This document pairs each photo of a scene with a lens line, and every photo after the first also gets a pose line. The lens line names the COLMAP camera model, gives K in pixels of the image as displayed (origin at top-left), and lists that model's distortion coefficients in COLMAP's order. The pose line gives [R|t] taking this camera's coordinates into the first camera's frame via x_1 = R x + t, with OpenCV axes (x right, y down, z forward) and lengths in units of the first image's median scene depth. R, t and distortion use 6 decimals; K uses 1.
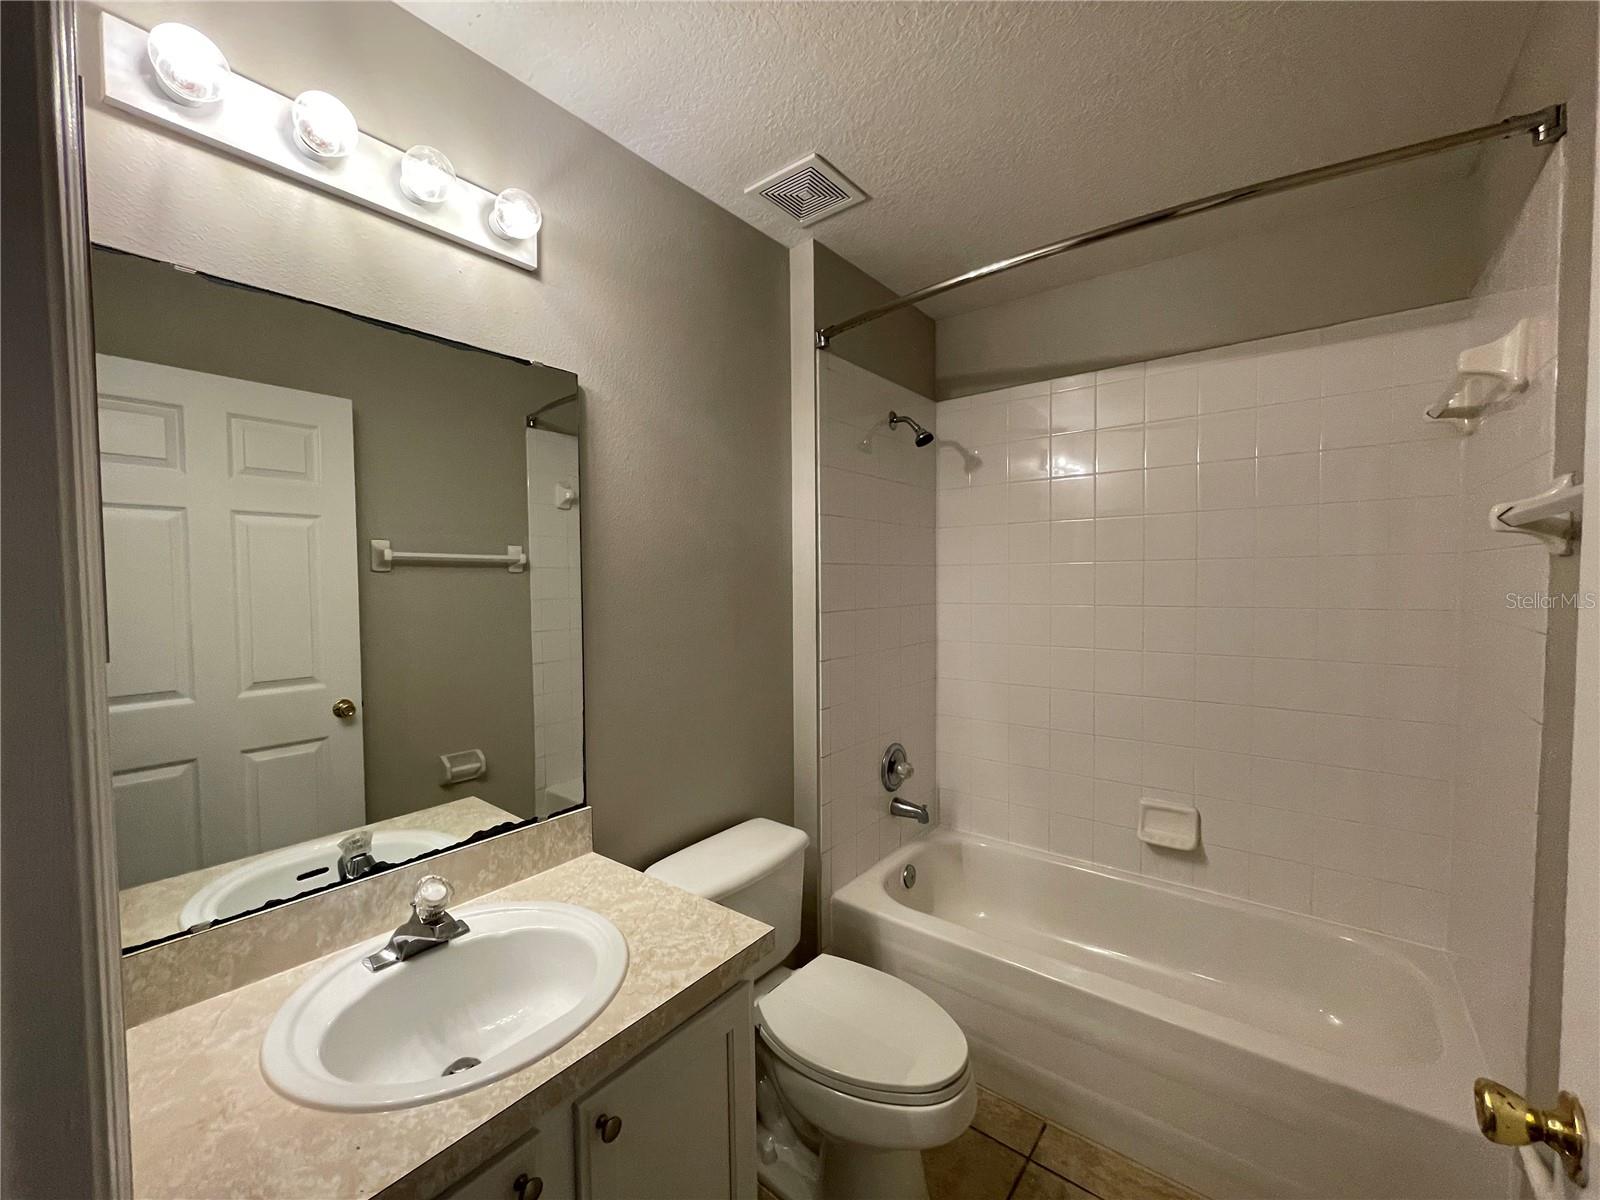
lens RADIAL K [[647.5, 0, 795.8], [0, 647.5, 603.2], [0, 0, 1]] dist [-0.001372, -0.000535]
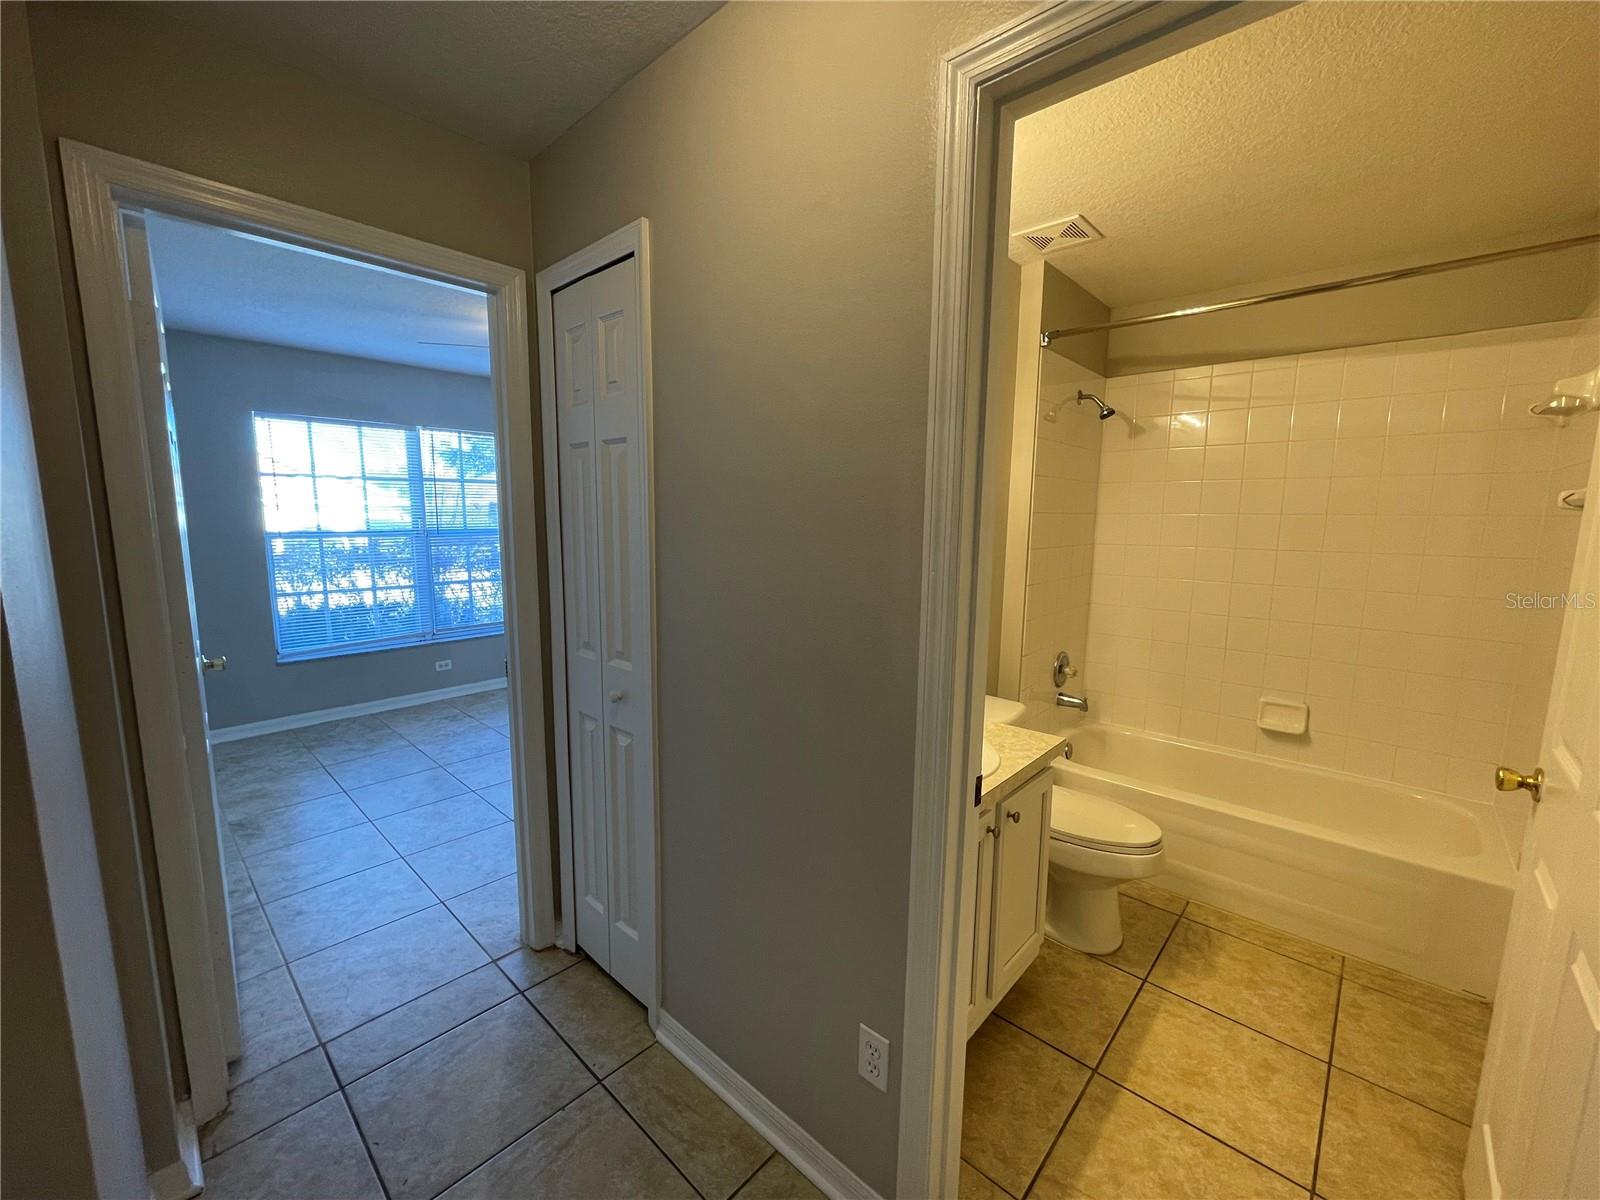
lens RADIAL K [[647.5, 0, 799.8], [0, 647.5, 603.0], [0, 0, 1]] dist [-0.001372, -0.000535]
pose [[0.997392, 0.029163, -0.066025, -0.336861], [-0.022350, 0.994566, 0.101680, -0.000920], [0.068631, -0.099939, 0.992624, -0.366158]]
